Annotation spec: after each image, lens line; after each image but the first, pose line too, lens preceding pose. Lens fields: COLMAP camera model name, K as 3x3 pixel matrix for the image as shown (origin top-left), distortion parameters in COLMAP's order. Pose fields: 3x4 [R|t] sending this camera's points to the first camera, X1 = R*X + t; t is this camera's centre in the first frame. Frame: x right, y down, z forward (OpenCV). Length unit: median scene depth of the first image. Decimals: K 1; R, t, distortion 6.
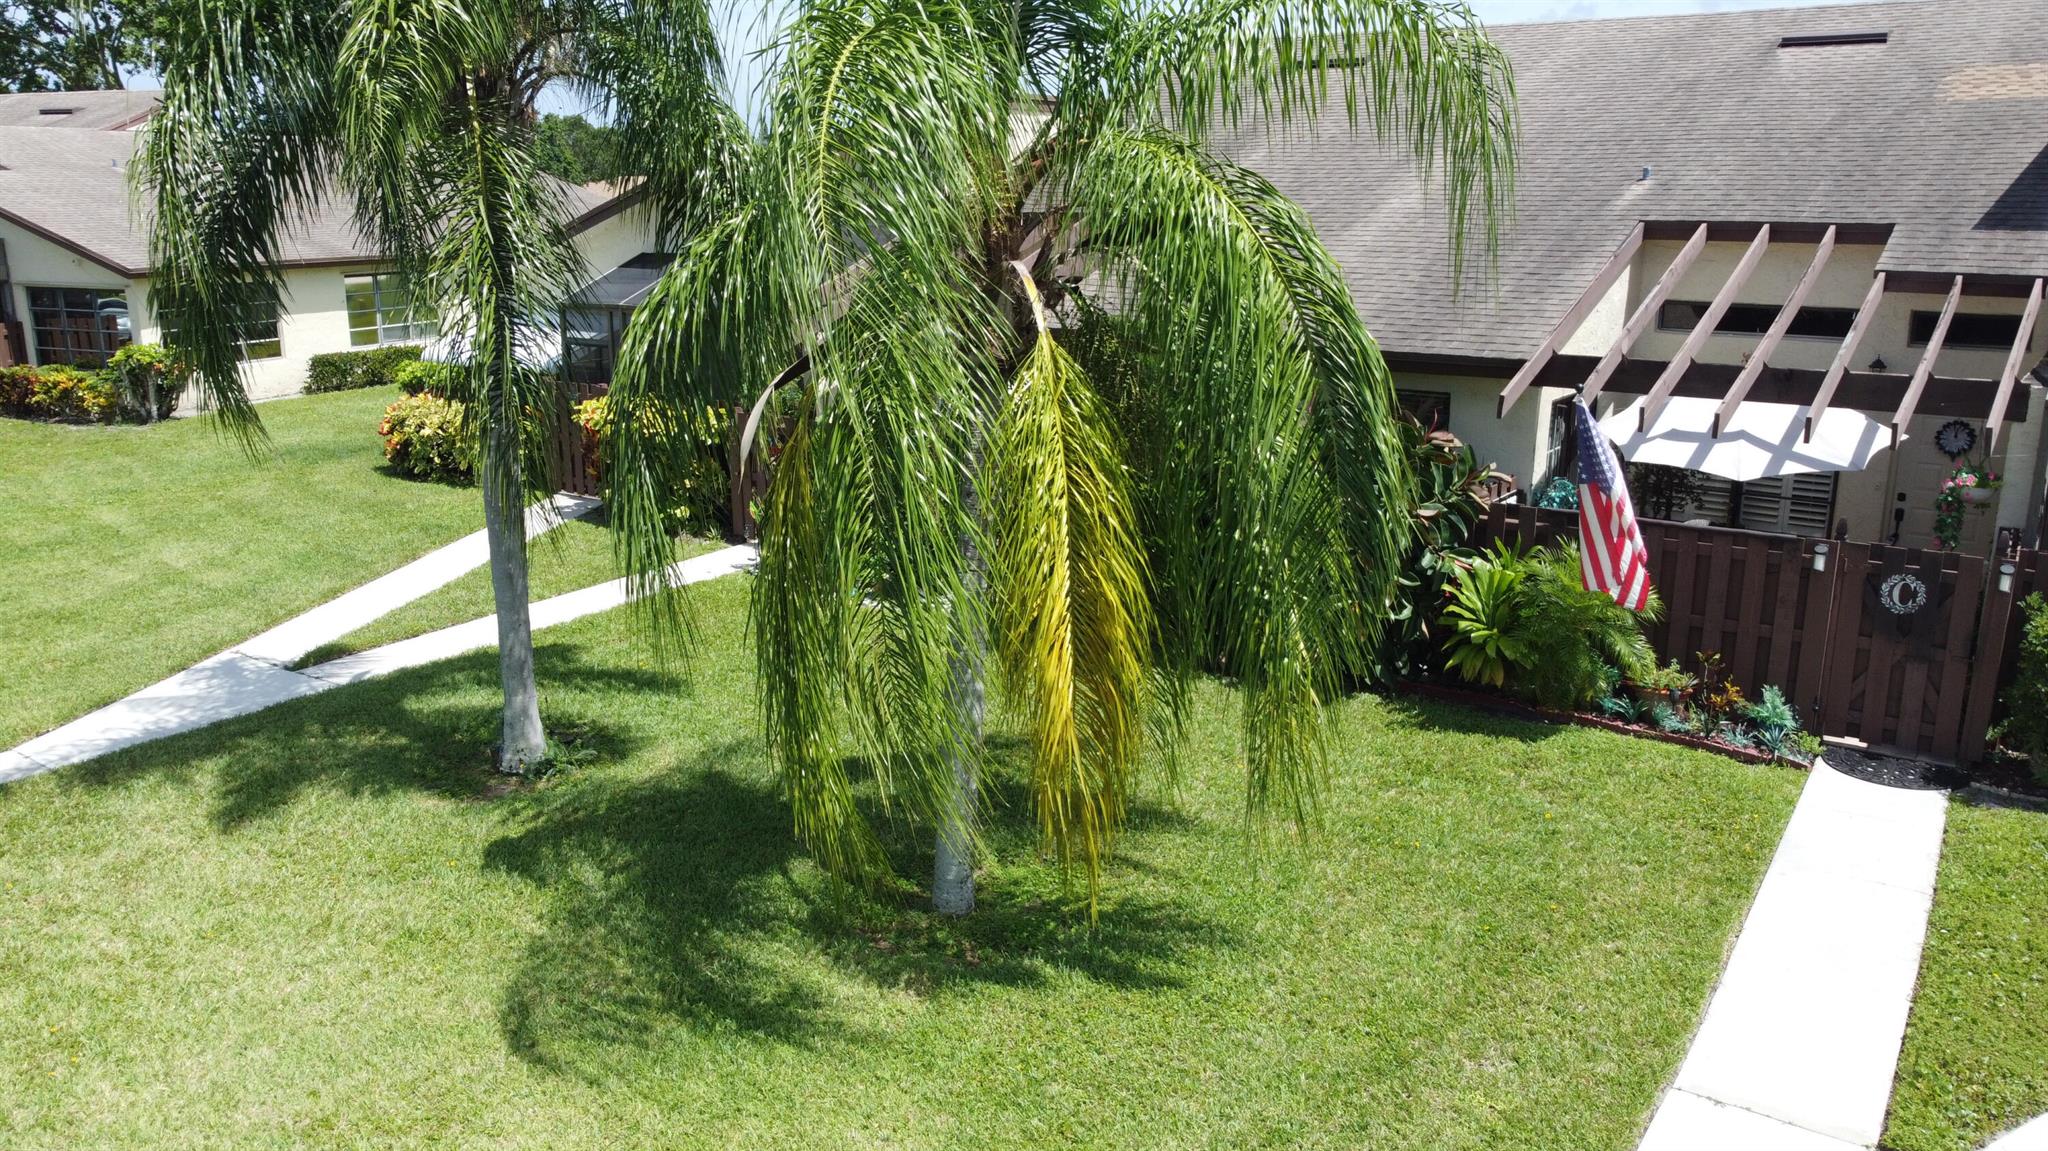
lens RADIAL K [[1521.9, 0, 992.4], [0, 1521.9, 574.4], [0, 0, 1]] dist [-0.001308, -0.003441]
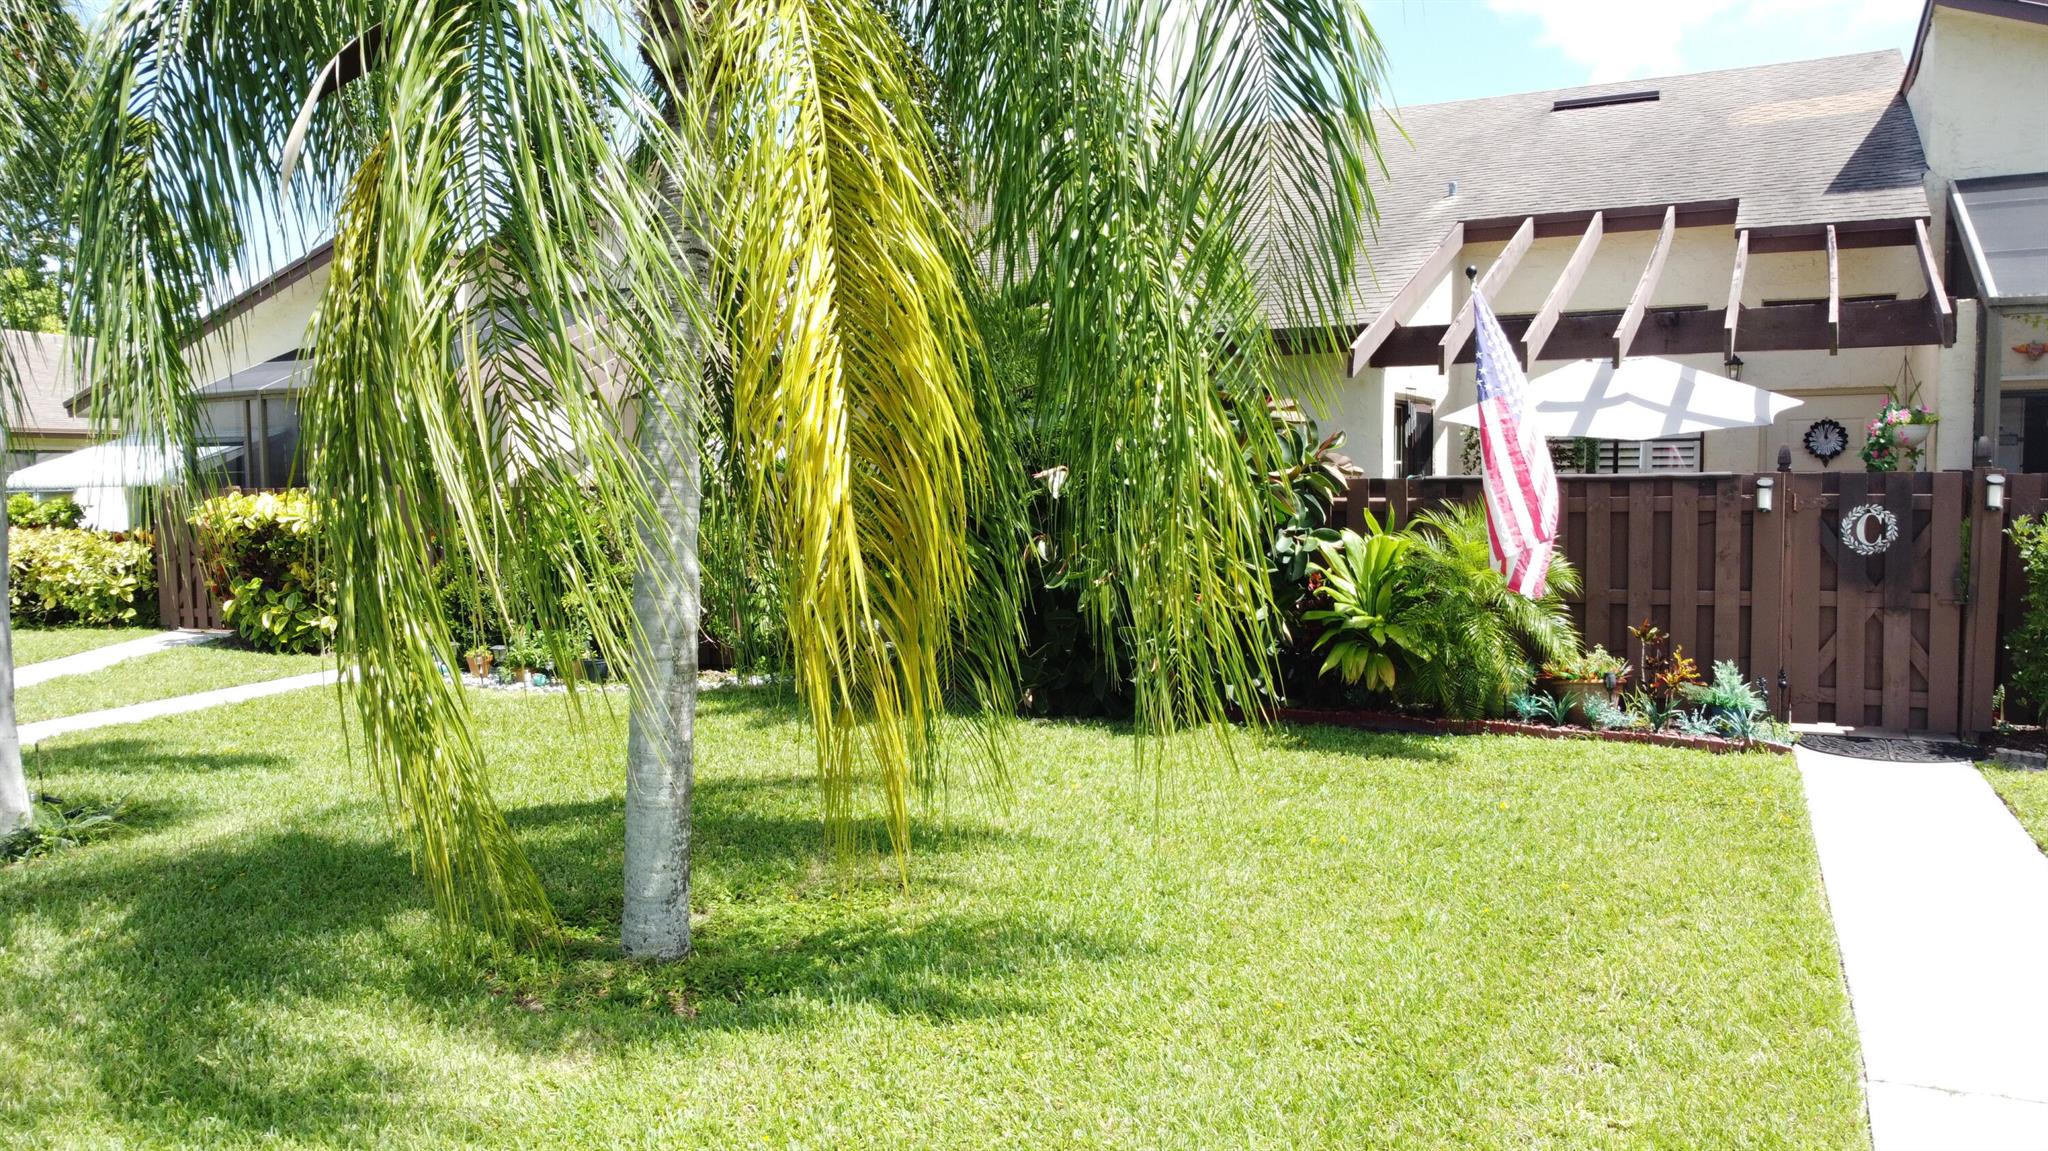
lens RADIAL K [[1521.9, 0, 992.4], [0, 1521.9, 574.4], [0, 0, 1]] dist [-0.001308, -0.003441]
pose [[0.985767, -0.016595, 0.167294, 0.006662], [0.047232, 0.982374, -0.180859, 0.157063], [-0.161344, 0.186186, 0.969176, 0.294611]]
